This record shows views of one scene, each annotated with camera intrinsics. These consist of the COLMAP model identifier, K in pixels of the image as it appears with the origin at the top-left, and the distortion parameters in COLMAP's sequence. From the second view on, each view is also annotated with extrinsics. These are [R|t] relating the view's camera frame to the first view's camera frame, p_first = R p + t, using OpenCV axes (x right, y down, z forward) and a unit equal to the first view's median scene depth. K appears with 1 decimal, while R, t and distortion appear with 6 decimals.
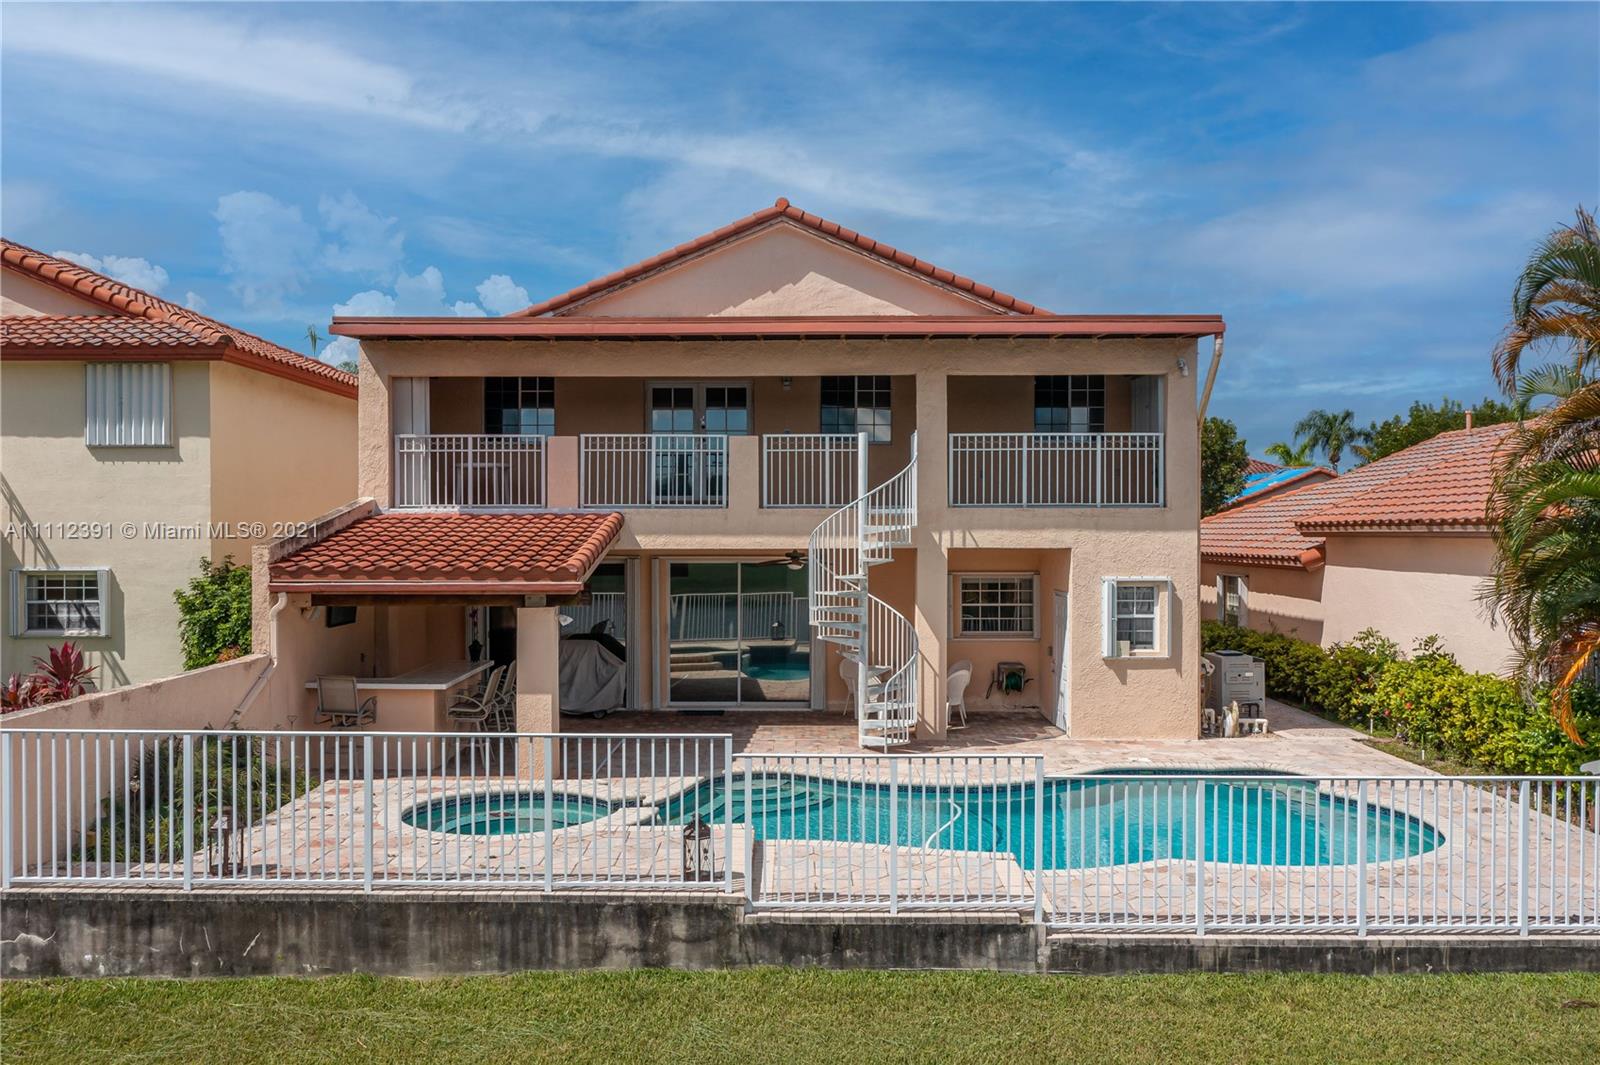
lens RADIAL K [[1282.1, 0, 797.3], [0, 1282.1, 535.7], [0, 0, 1]] dist [0.004316, 0.005560]
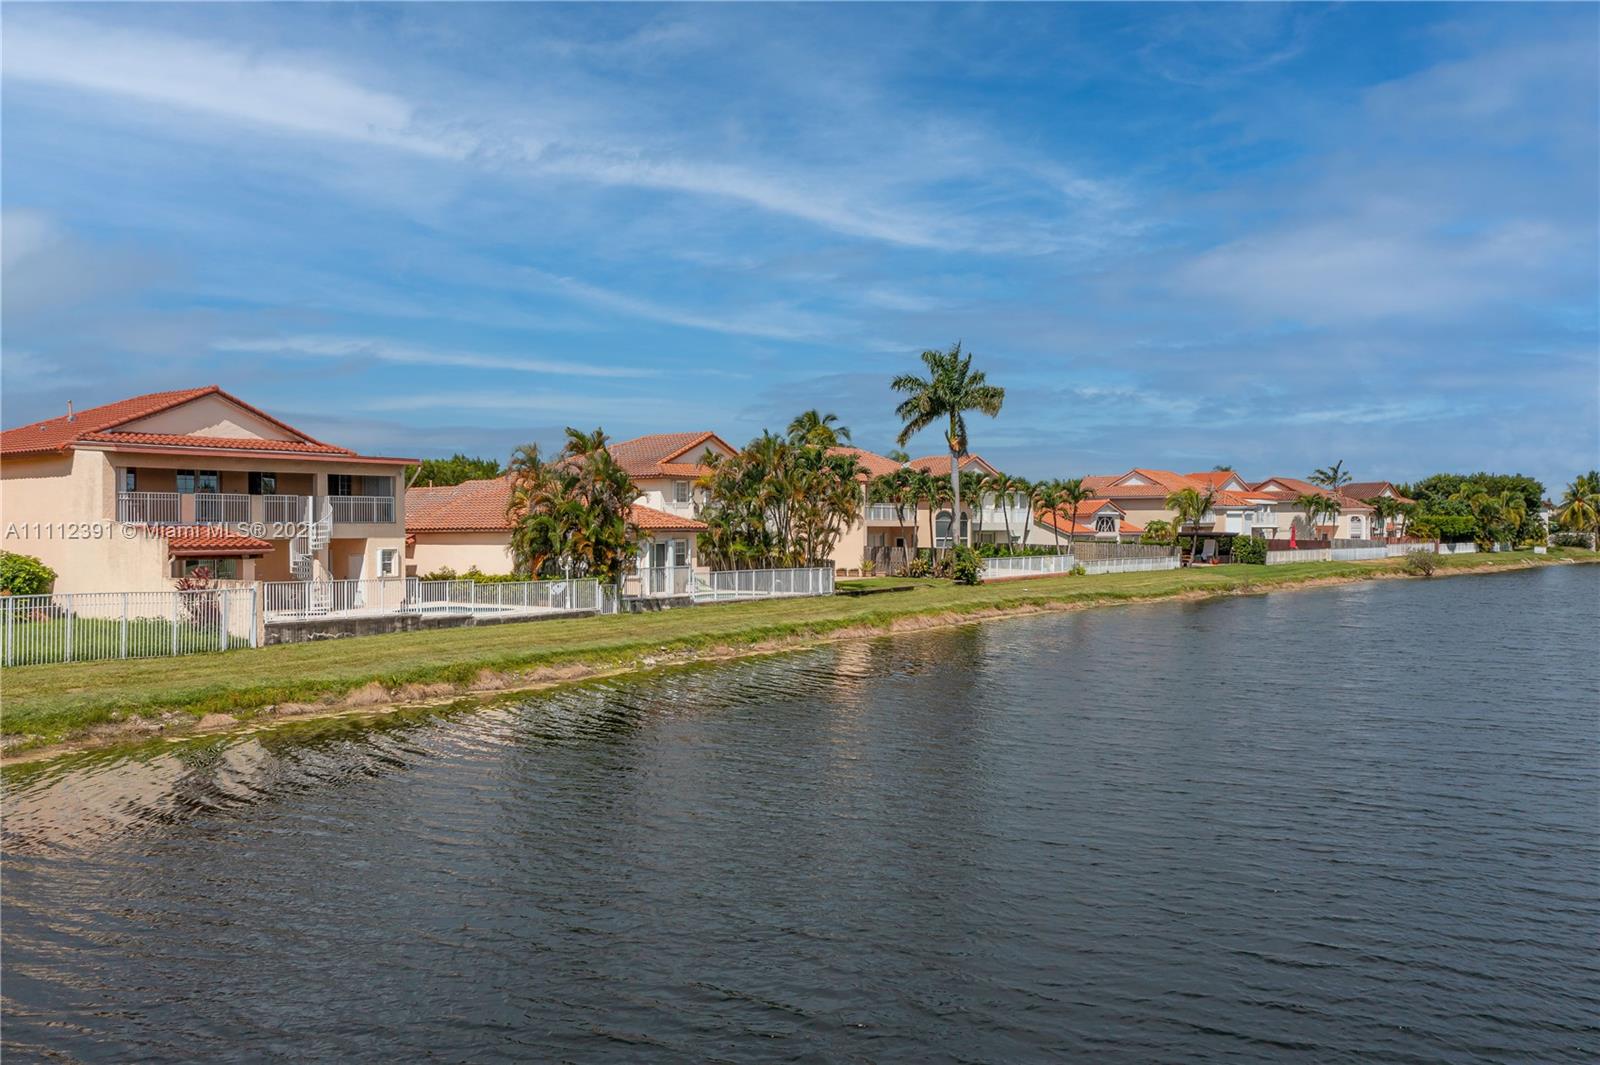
lens RADIAL K [[1282.1, 0, 810.5], [0, 1282.1, 539.9], [0, 0, 1]] dist [0.004316, 0.005560]
pose [[0.570721, -0.007815, 0.821107, -1.536984], [0.004490, 0.999969, 0.006397, -0.000100], [-0.821132, 0.000036, 0.570739, -1.394017]]
